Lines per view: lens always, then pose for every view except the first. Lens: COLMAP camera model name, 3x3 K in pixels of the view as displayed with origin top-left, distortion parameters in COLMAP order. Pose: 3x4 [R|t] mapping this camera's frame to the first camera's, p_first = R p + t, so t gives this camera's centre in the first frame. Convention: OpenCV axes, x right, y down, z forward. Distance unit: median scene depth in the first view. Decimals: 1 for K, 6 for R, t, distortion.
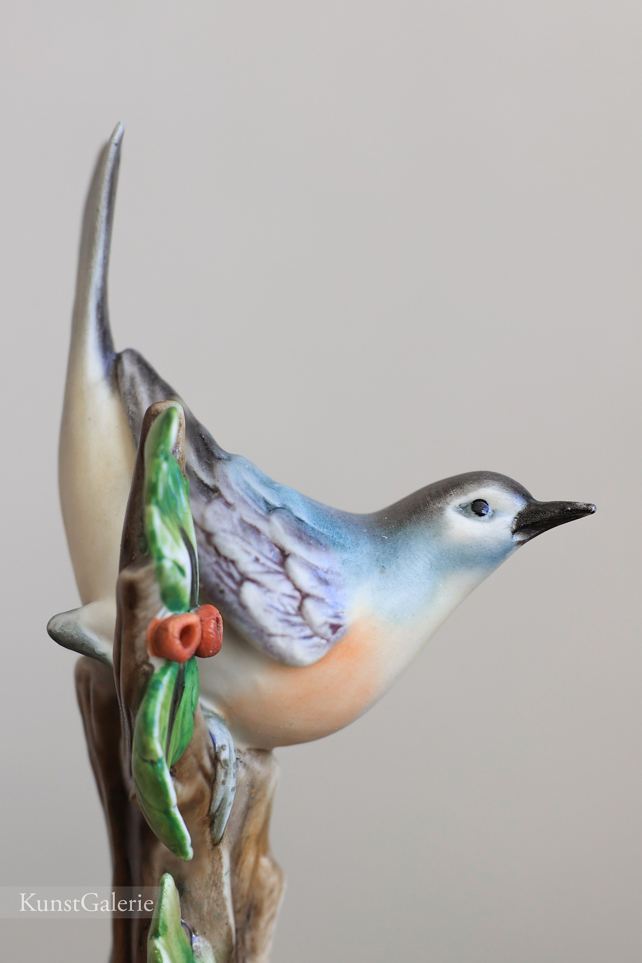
lens RADIAL K [[1942.5, 0, 321.6], [0, 1942.5, 486.9], [0, 0, 1]] dist [-0.067844, 0.000000]
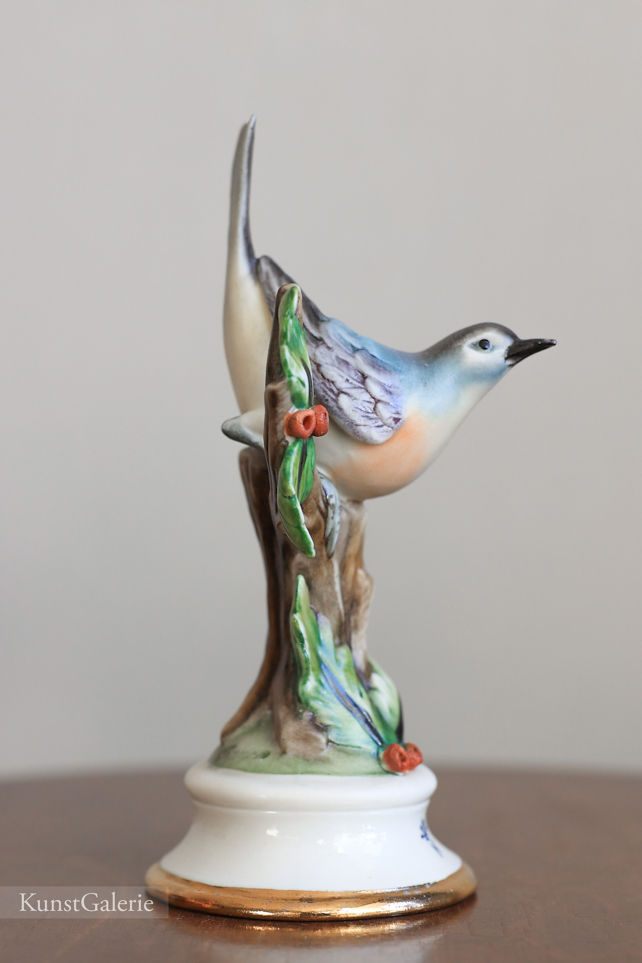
lens RADIAL K [[1942.5, 0, 317.2], [0, 1942.5, 477.9], [0, 0, 1]] dist [-0.067844, 0.000000]
pose [[0.997332, -0.035431, -0.063817, 0.041882], [0.038419, 0.998192, 0.046217, 0.041619], [0.062064, -0.048546, 0.996891, -0.628798]]
